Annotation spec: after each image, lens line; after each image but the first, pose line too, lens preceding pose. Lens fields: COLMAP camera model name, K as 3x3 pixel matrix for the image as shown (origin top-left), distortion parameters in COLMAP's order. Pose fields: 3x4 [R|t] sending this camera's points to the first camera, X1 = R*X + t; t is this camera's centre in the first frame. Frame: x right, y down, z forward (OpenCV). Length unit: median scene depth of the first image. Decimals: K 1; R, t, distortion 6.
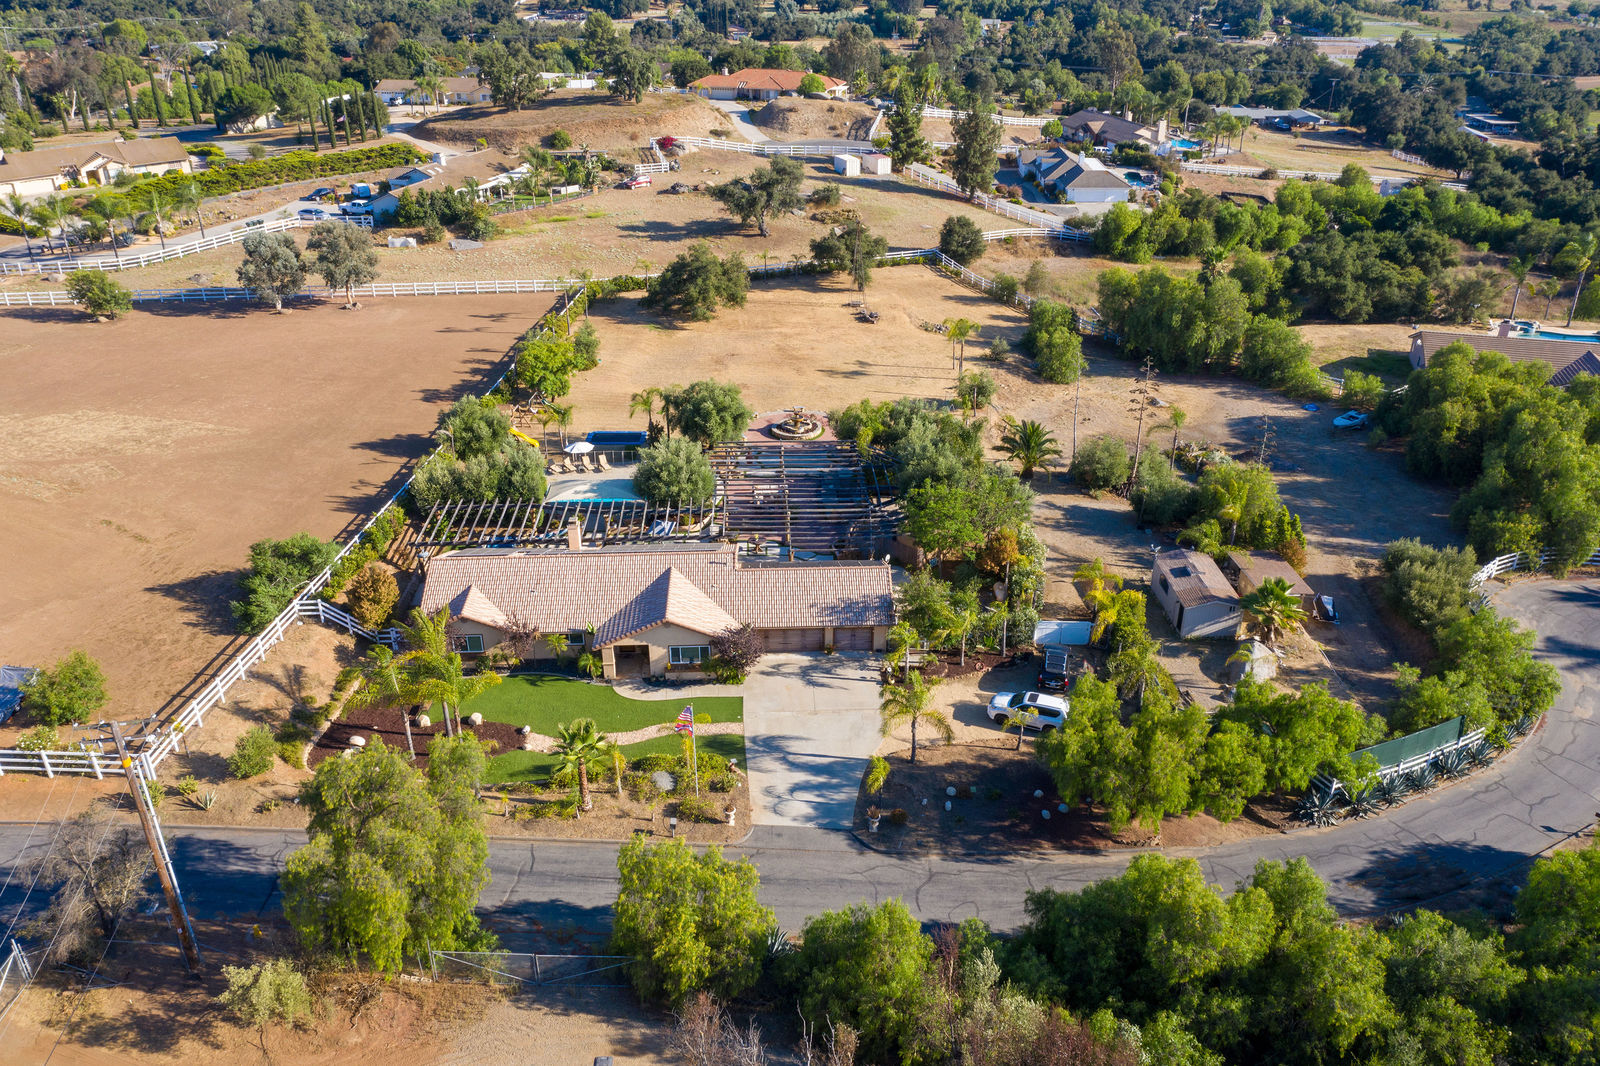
lens RADIAL K [[1264.4, 0, 800.0], [0, 1264.4, 533.0], [0, 0, 1]] dist [-0.007806, -0.006879]
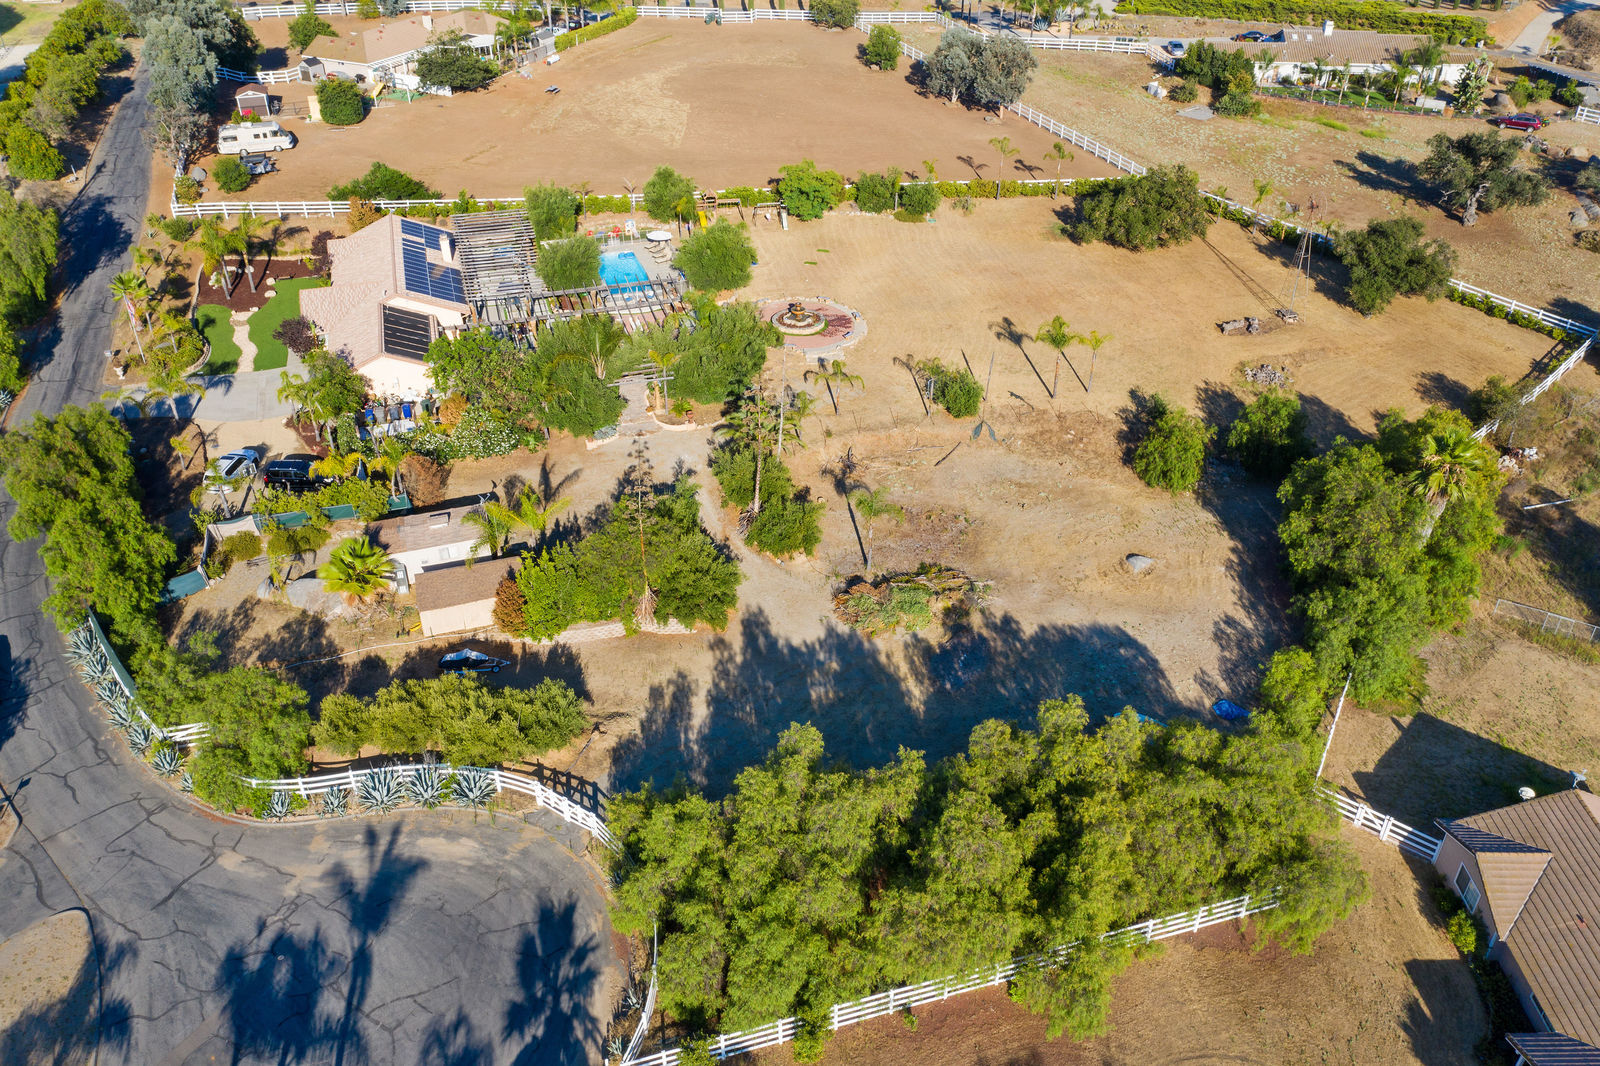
lens RADIAL K [[1278.1, 0, 800.0], [0, 1278.1, 533.0], [0, 0, 1]] dist [-0.018268, 0.000785]
pose [[0.244928, 0.538039, -0.806551, 0.739388], [-0.433788, 0.804793, 0.405137, -0.297075], [0.867086, 0.250642, 0.430511, 0.545253]]
